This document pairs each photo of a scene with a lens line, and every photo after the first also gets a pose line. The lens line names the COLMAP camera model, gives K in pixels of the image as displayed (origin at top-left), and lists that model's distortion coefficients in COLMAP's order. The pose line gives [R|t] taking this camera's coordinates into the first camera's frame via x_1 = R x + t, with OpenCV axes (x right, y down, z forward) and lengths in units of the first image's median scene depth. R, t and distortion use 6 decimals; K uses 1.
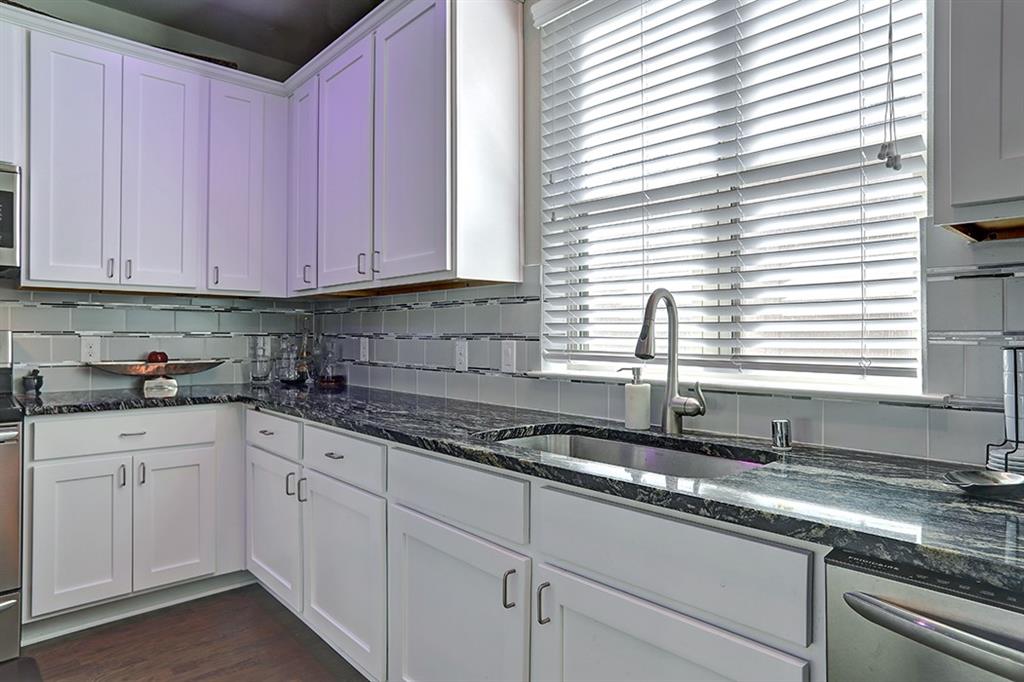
lens RADIAL K [[607.3, 0, 511.1], [0, 607.3, 337.0], [0, 0, 1]] dist [-0.070472, 0.043527]
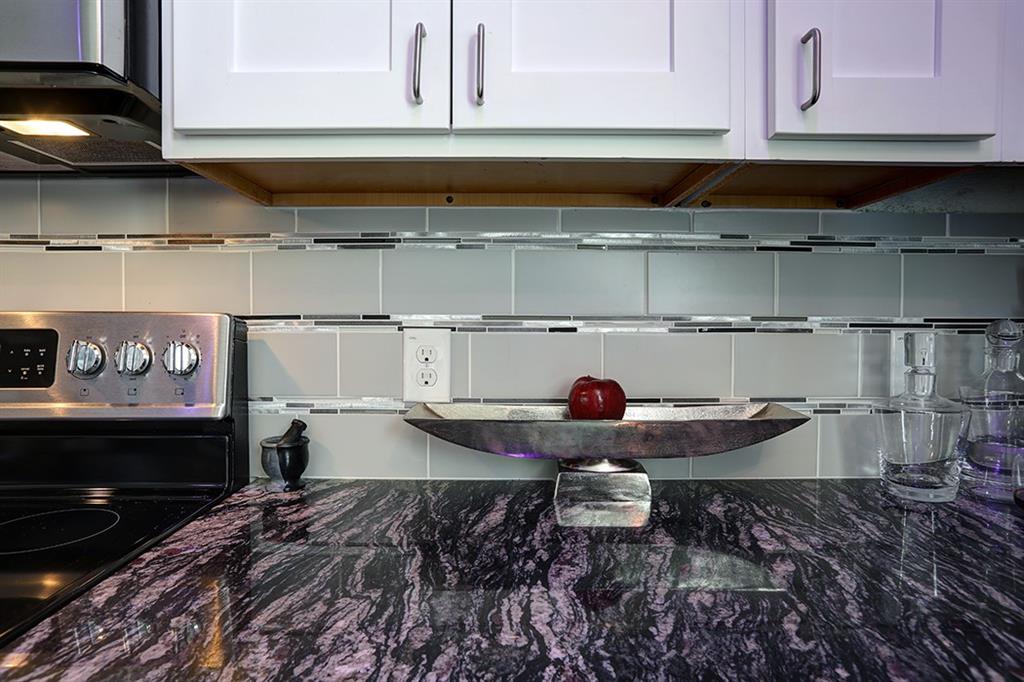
lens RADIAL K [[607.3, 0, 513.2], [0, 607.3, 338.4], [0, 0, 1]] dist [-0.070472, 0.043527]
pose [[0.742599, 0.012942, -0.669611, -0.457405], [-0.000993, 0.999833, 0.018223, -0.002325], [0.669735, -0.012867, 0.742489, 0.813488]]
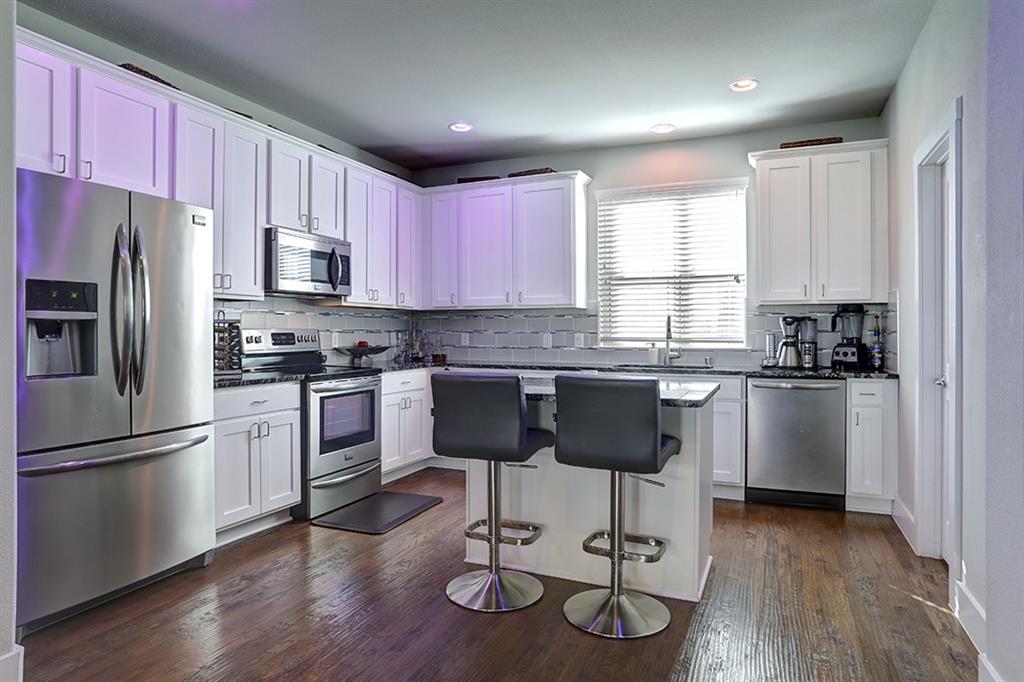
lens RADIAL K [[607.3, 0, 511.0], [0, 607.3, 336.6], [0, 0, 1]] dist [-0.070472, 0.043527]
pose [[0.915410, -0.005374, 0.402486, -1.000075], [0.003379, 0.999978, 0.005667, 0.002682], [-0.402508, -0.003827, 0.915409, -0.846664]]
